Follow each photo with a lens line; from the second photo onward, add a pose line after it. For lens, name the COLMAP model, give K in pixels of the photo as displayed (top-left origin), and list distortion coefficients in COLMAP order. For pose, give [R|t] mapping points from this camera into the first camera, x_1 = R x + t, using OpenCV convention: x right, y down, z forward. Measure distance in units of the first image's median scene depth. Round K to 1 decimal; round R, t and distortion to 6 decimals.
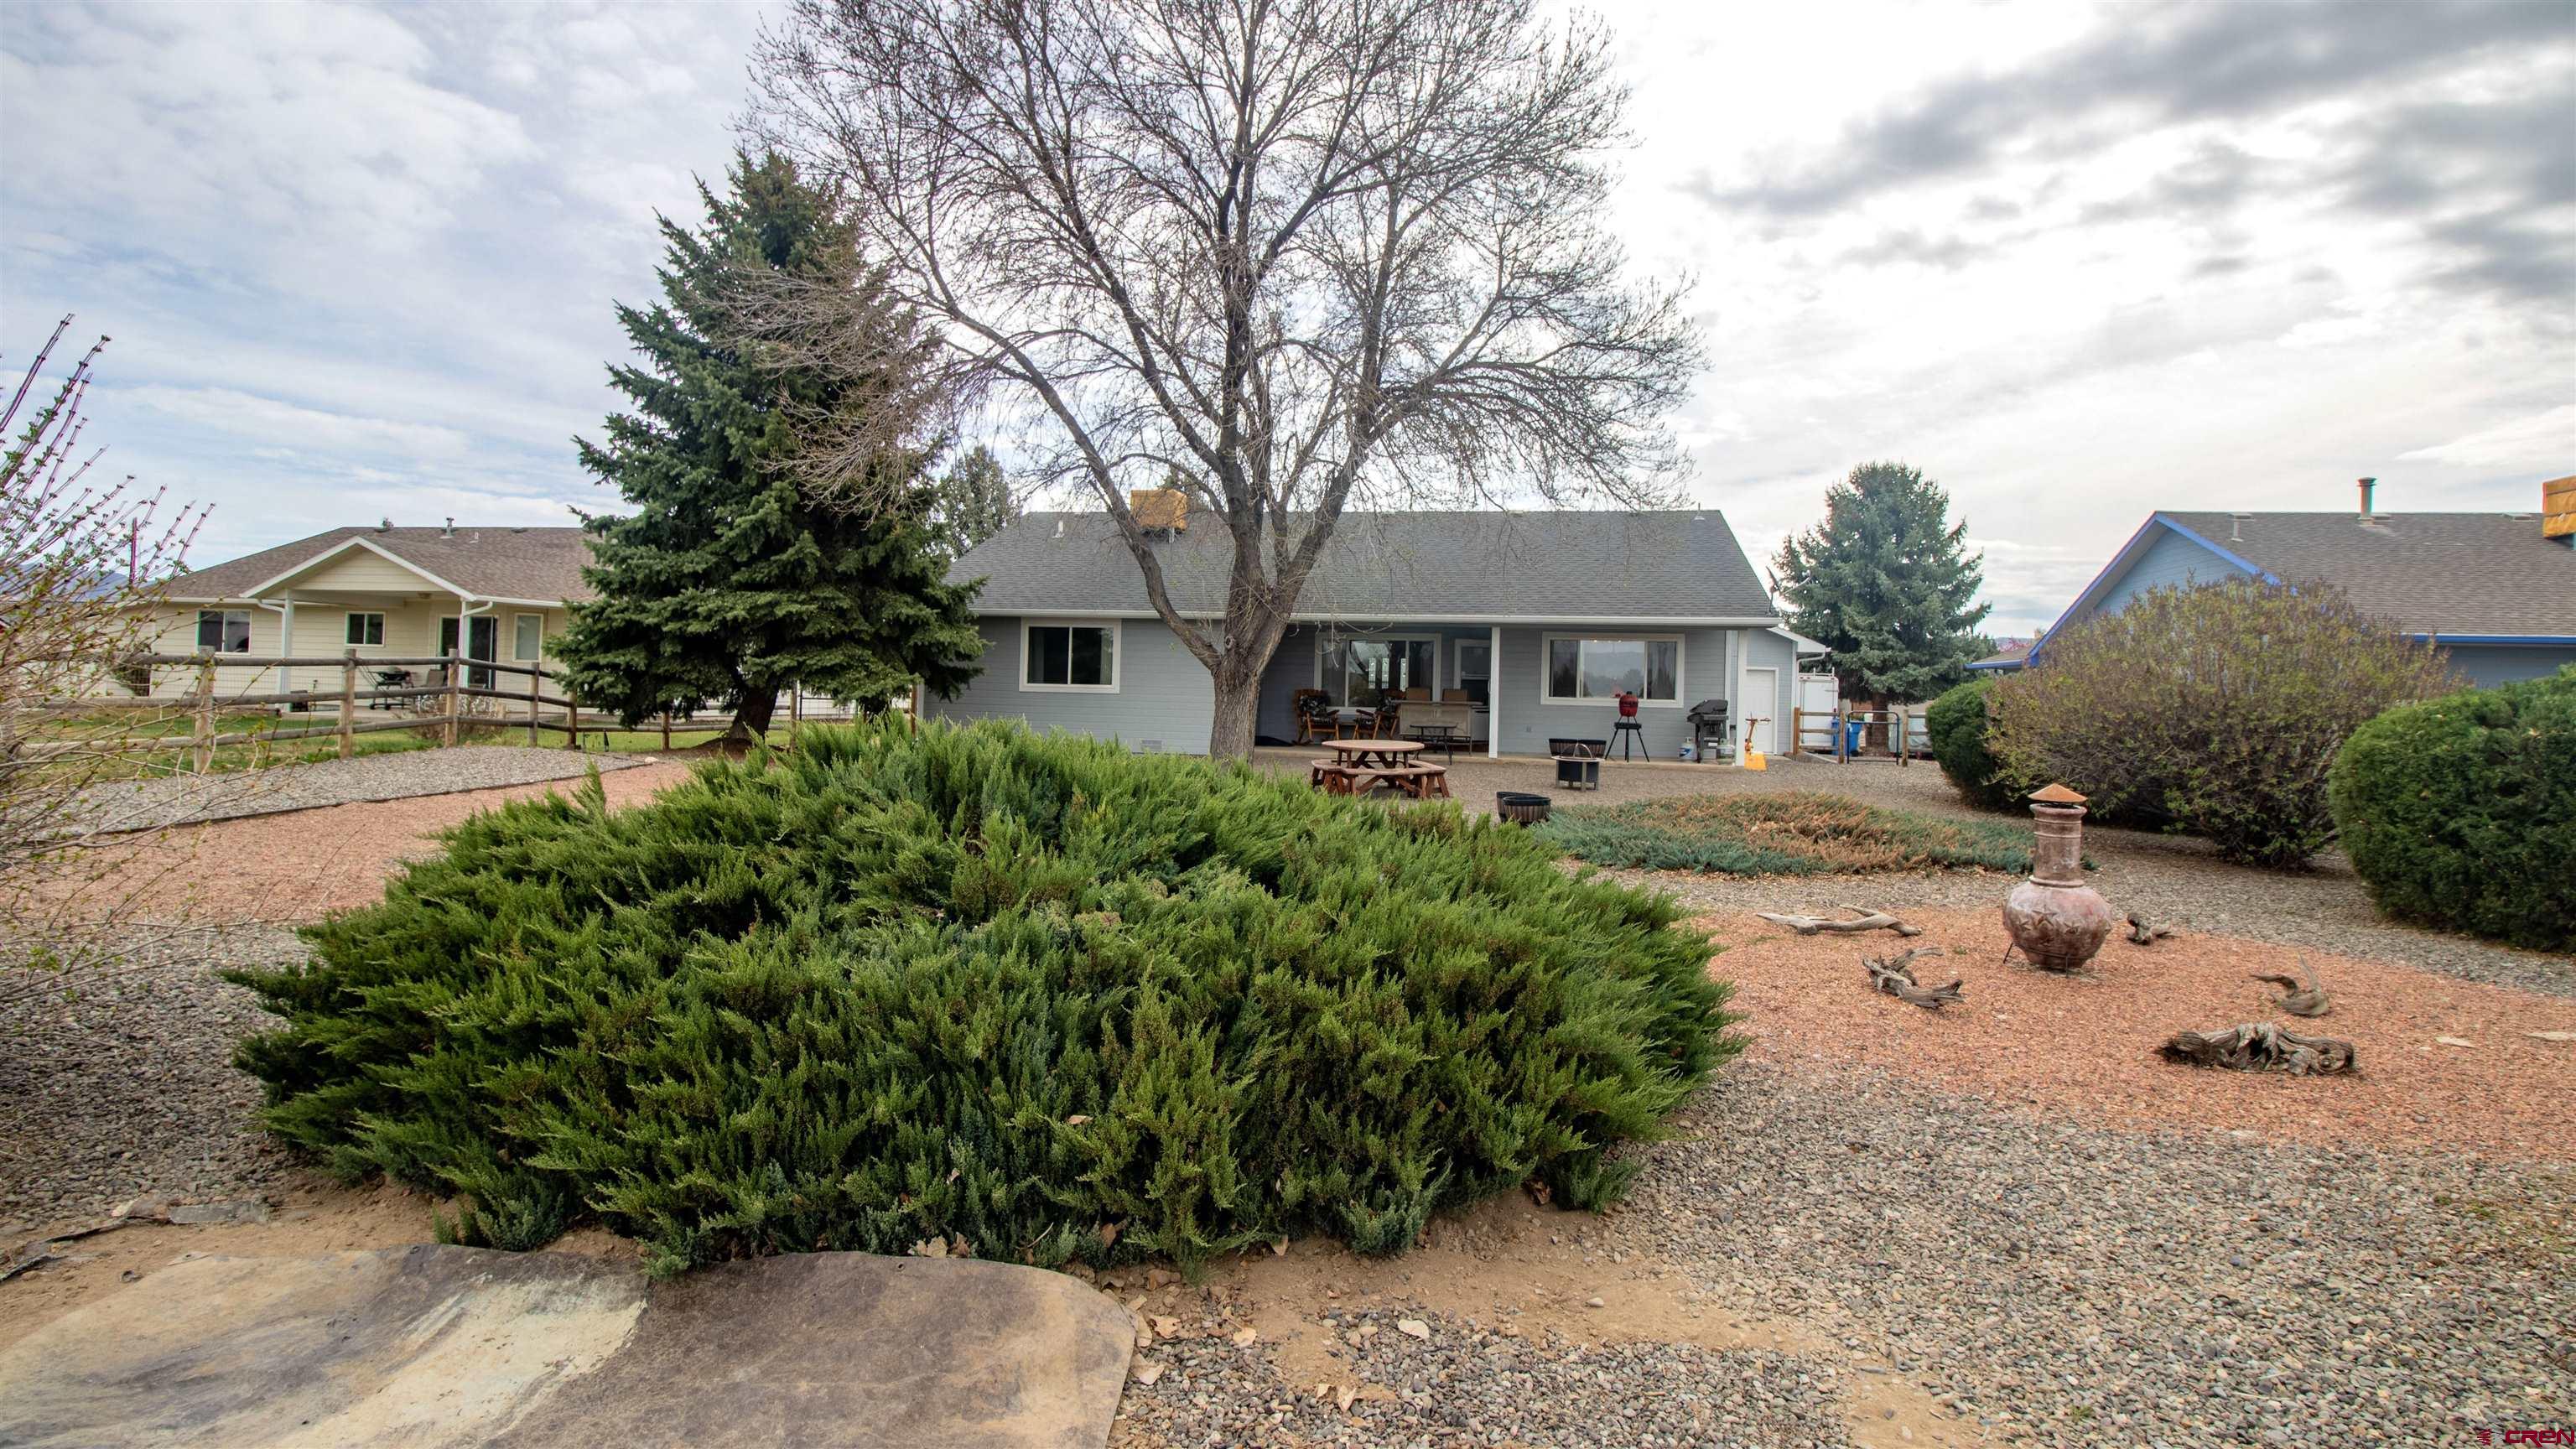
lens RADIAL K [[1242.9, 0, 1293.7], [0, 1242.9, 720.7], [0, 0, 1]] dist [-0.005181, -0.001551]
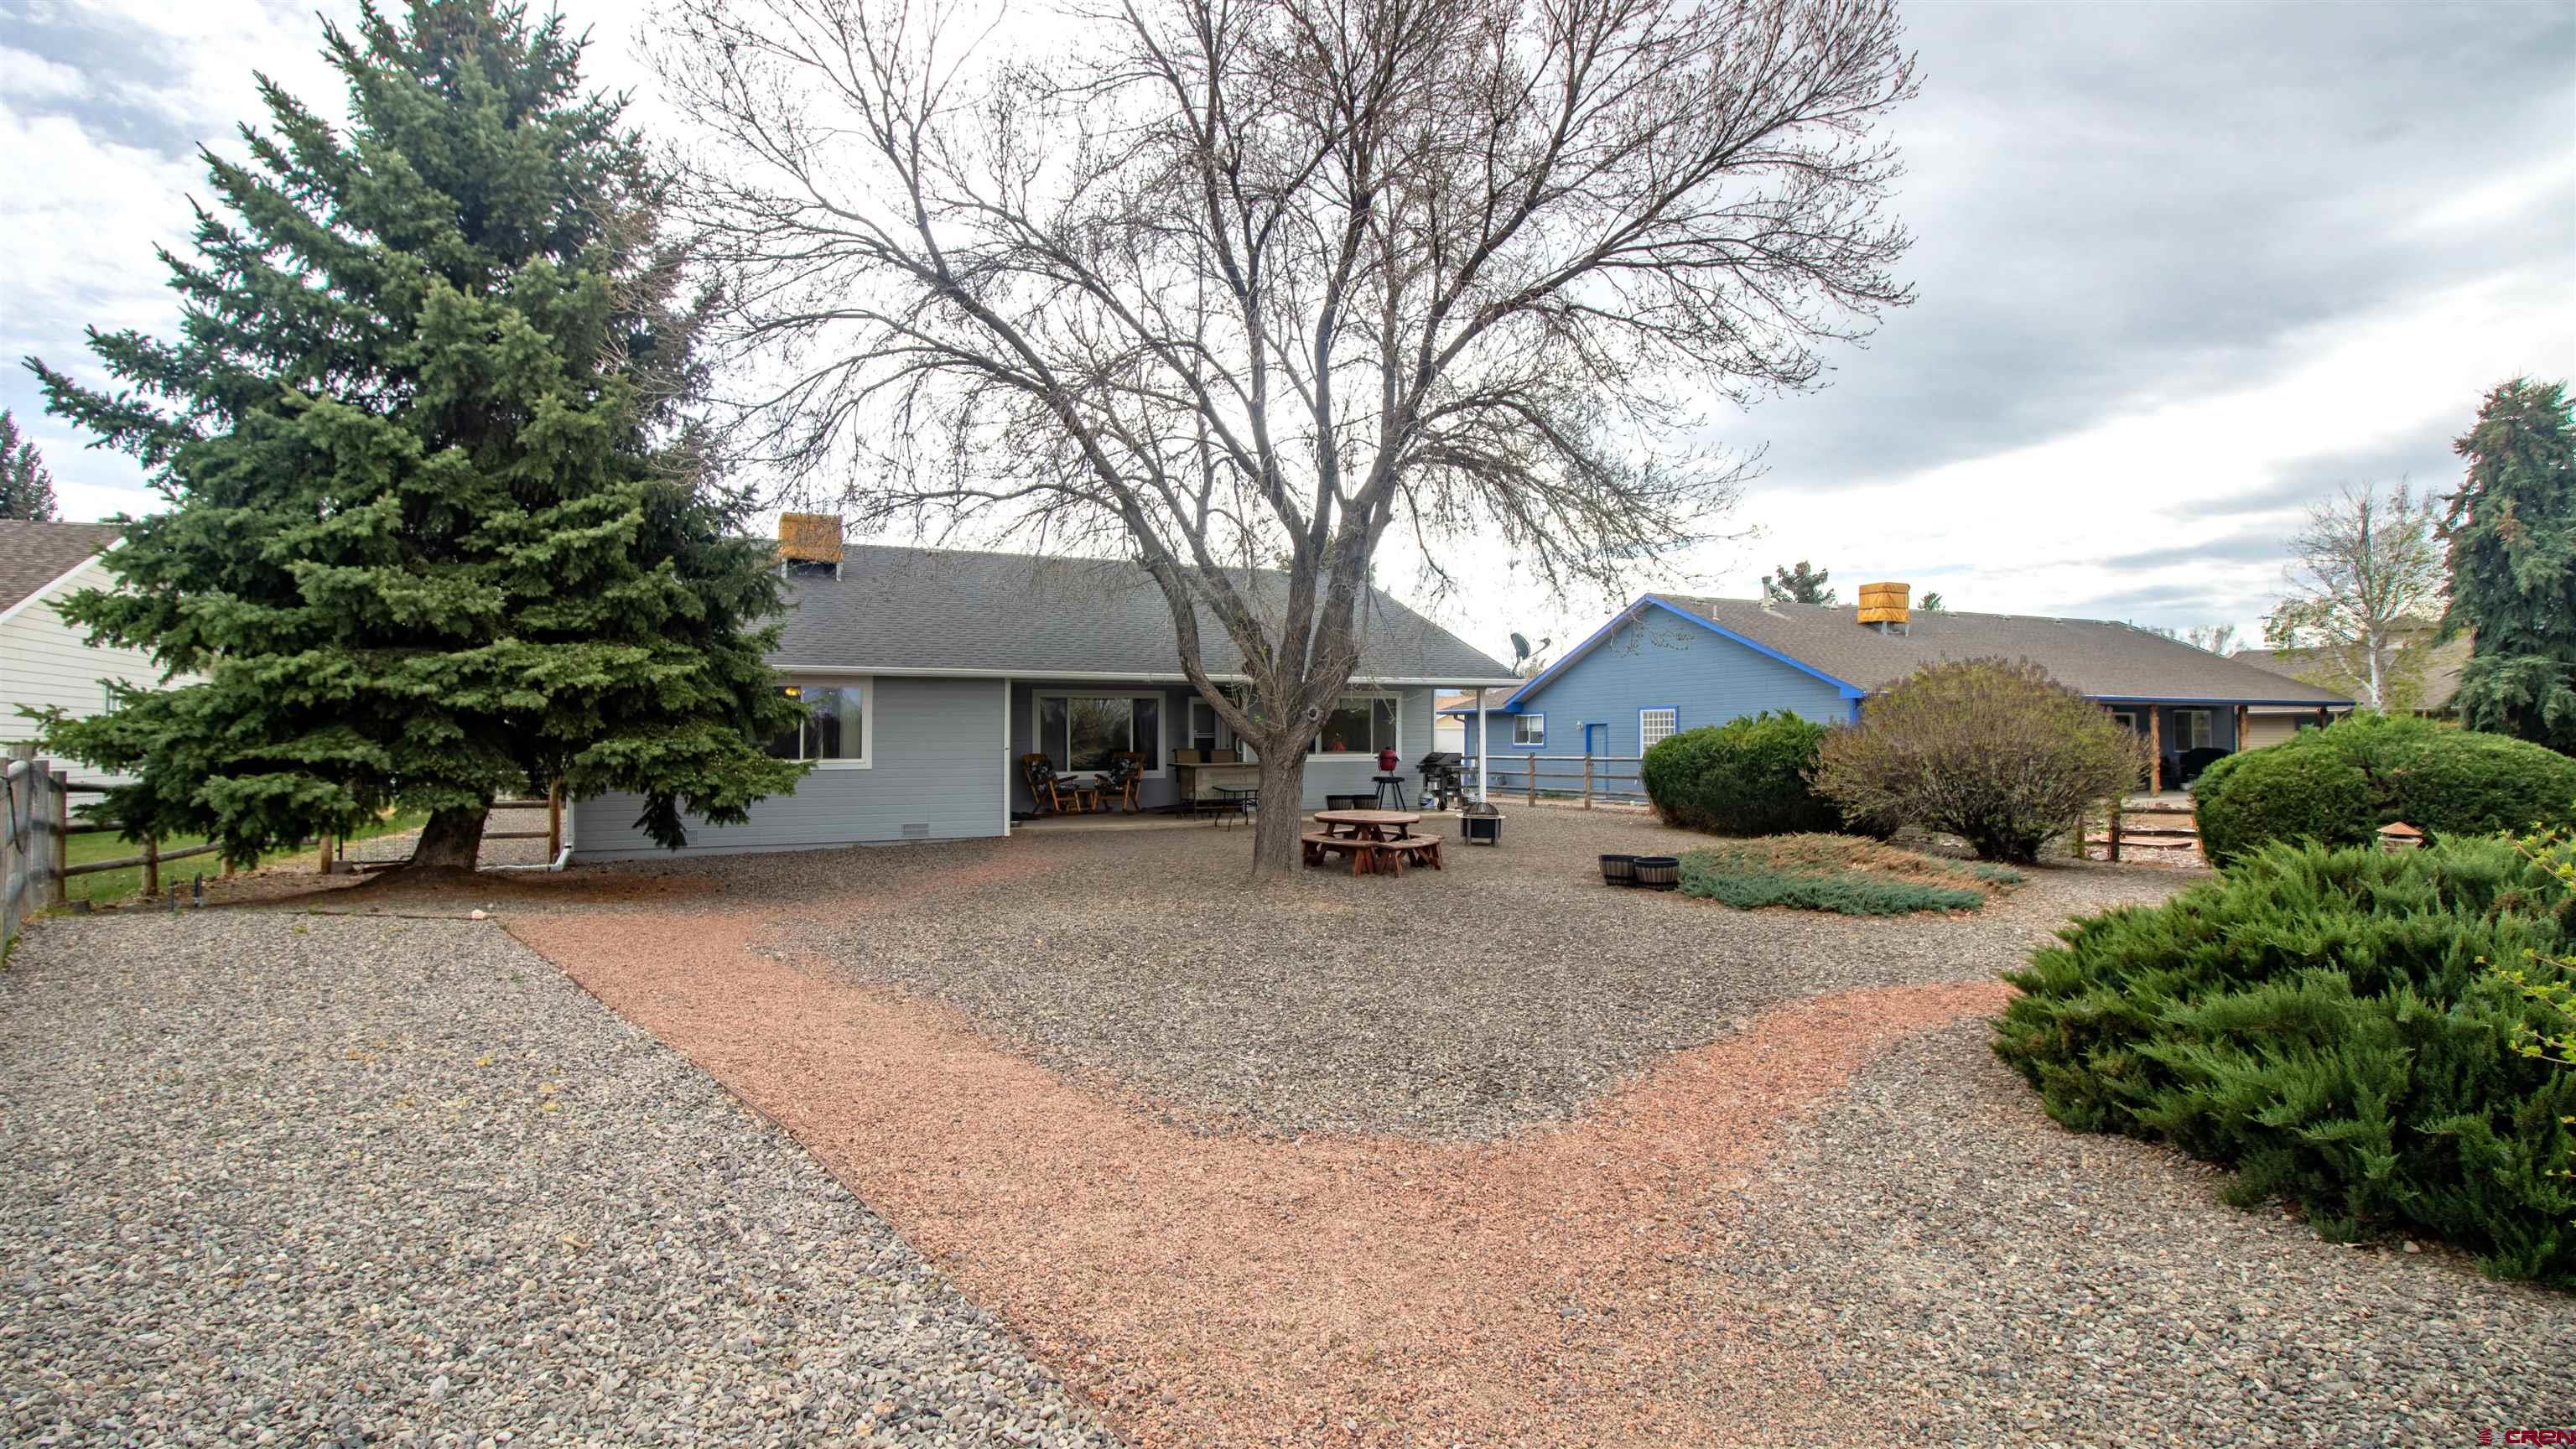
lens RADIAL K [[1242.9, 0, 1262.1], [0, 1242.9, 738.5], [0, 0, 1]] dist [-0.005181, -0.001551]
pose [[0.808871, -0.029714, 0.587235, -0.537627], [0.040849, 0.999149, -0.005709, -0.034909], [-0.586566, 0.028606, 0.809396, 0.253238]]
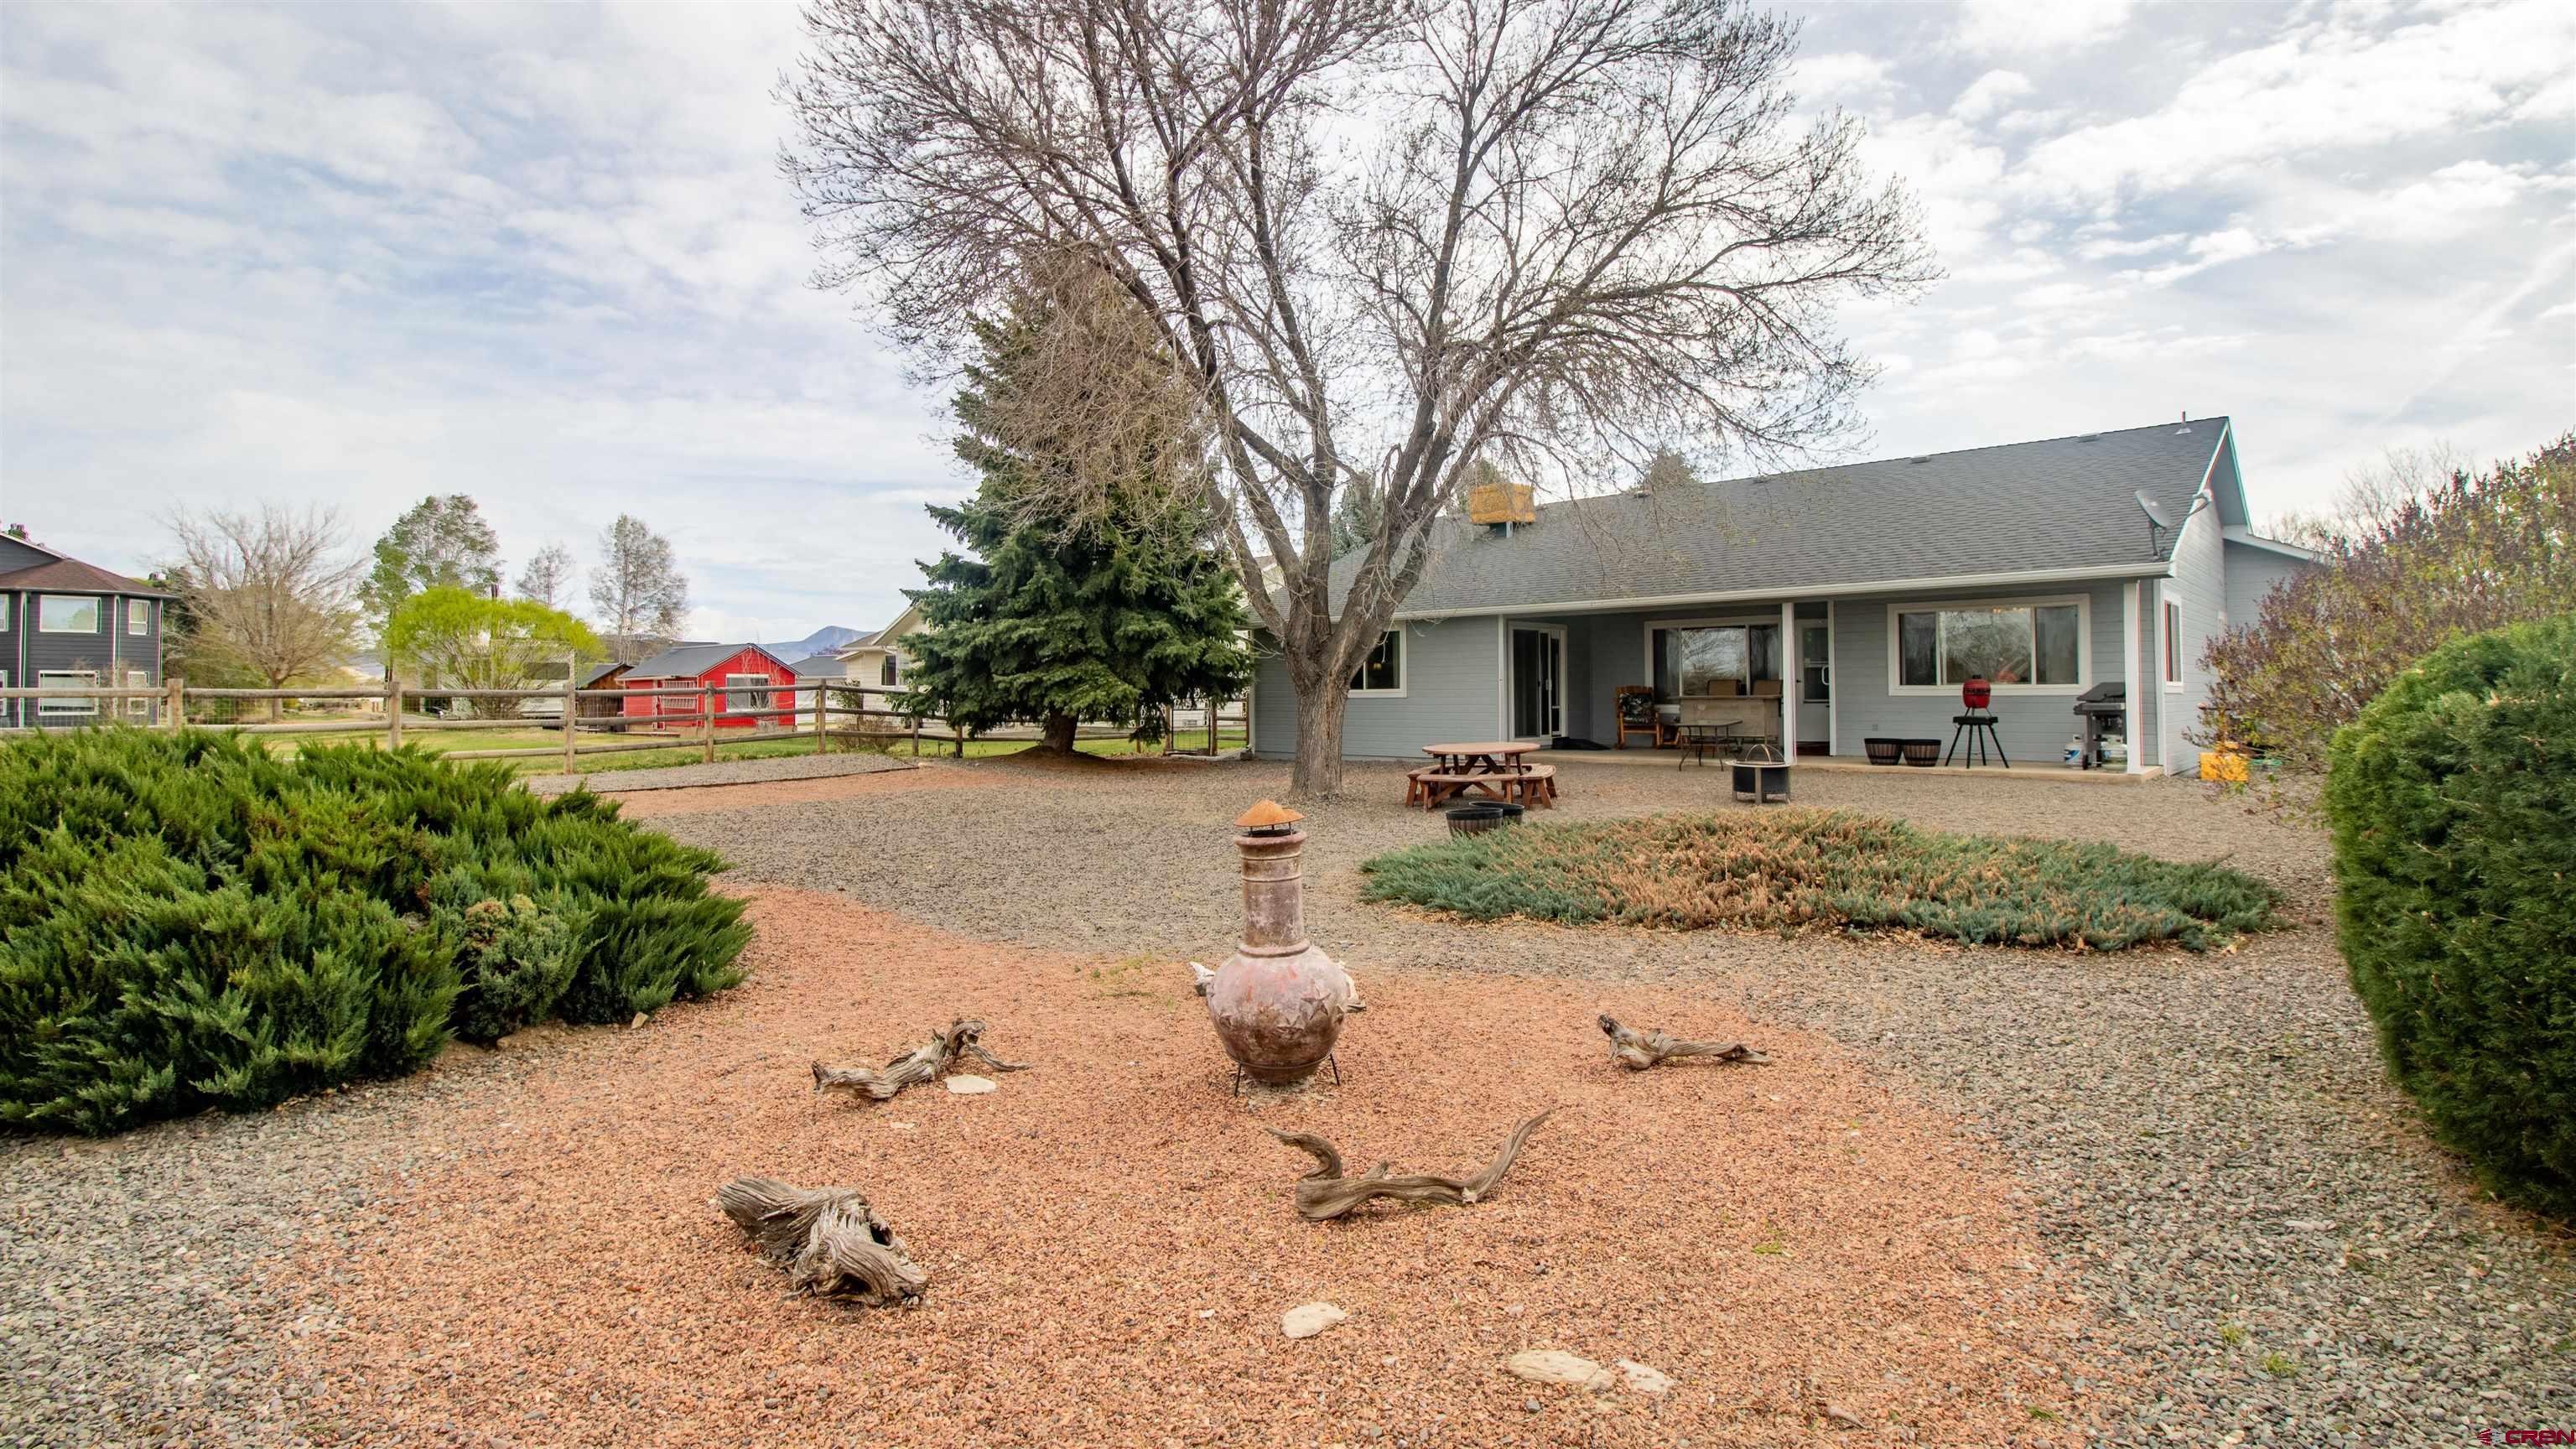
lens RADIAL K [[1242.9, 0, 1306.3], [0, 1242.9, 684.8], [0, 0, 1]] dist [-0.005181, -0.001551]
pose [[0.848046, -0.035605, -0.528725, 0.400646], [0.017630, 0.999084, -0.039001, 0.005824], [0.529629, 0.023753, 0.847897, 0.180628]]
